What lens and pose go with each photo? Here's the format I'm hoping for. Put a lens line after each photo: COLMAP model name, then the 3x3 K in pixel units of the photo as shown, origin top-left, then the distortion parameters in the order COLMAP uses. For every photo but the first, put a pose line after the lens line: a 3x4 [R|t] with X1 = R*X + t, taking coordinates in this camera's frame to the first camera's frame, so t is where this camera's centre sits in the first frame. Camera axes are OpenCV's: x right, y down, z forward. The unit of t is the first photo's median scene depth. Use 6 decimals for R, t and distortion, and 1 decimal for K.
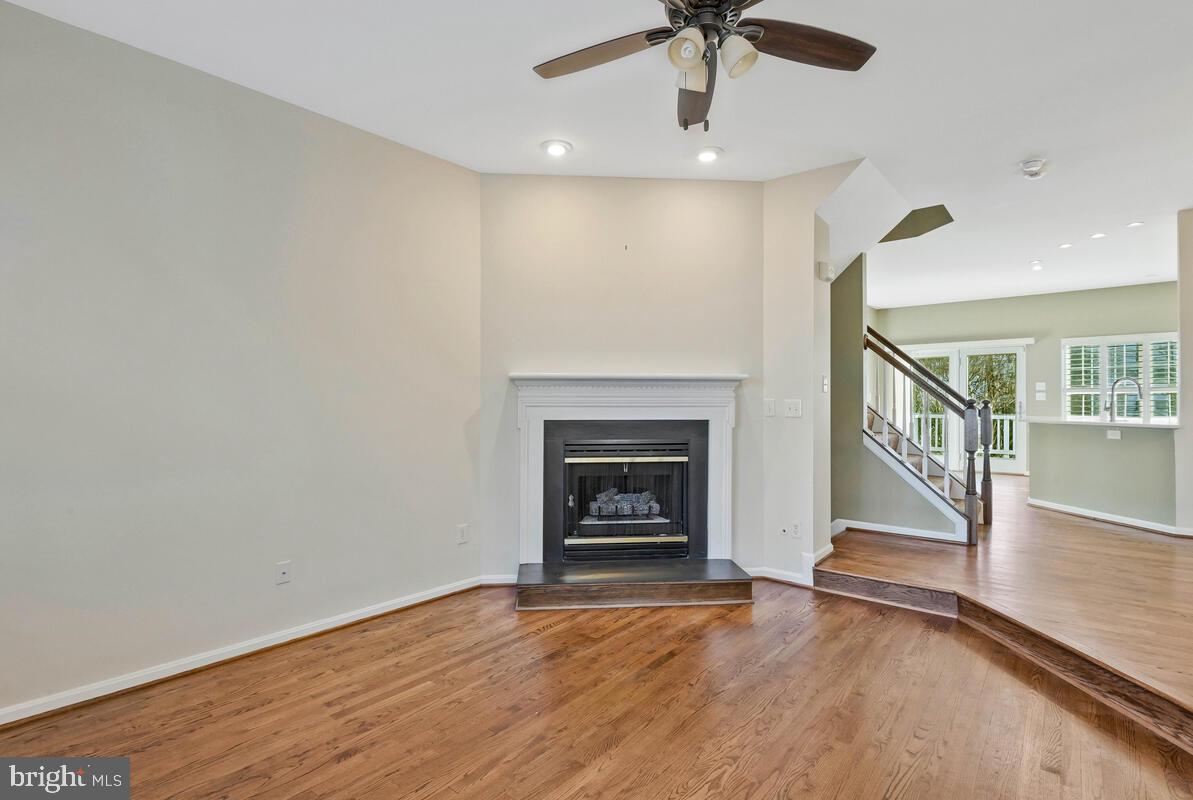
lens RADIAL K [[571.8, 0, 602.6], [0, 571.8, 390.0], [0, 0, 1]] dist [-0.009001, -0.005188]
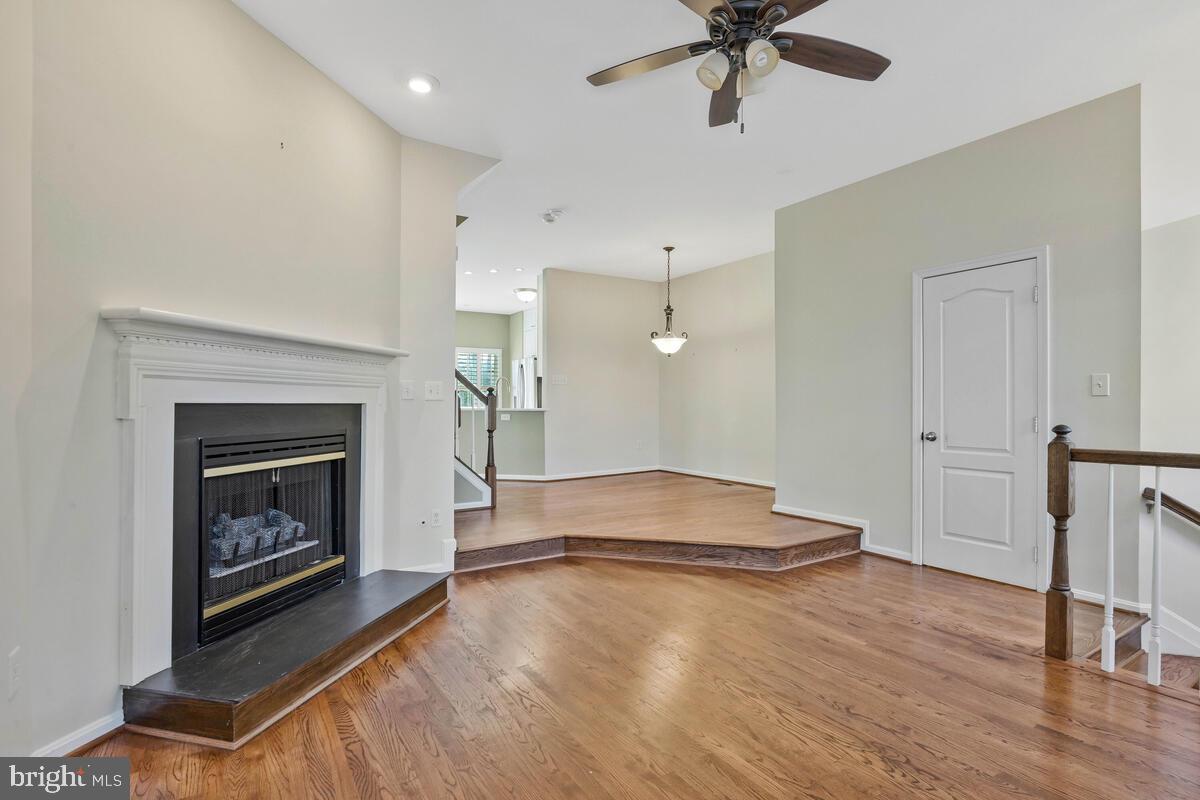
lens RADIAL K [[575.1, 0, 595.6], [0, 575.1, 403.5], [0, 0, 1]] dist [-0.009001, -0.005188]
pose [[0.316981, -0.000847, 0.948431, -0.490035], [-0.013712, 0.999891, 0.005476, 0.044520], [-0.948333, -0.014740, 0.316935, 0.449476]]
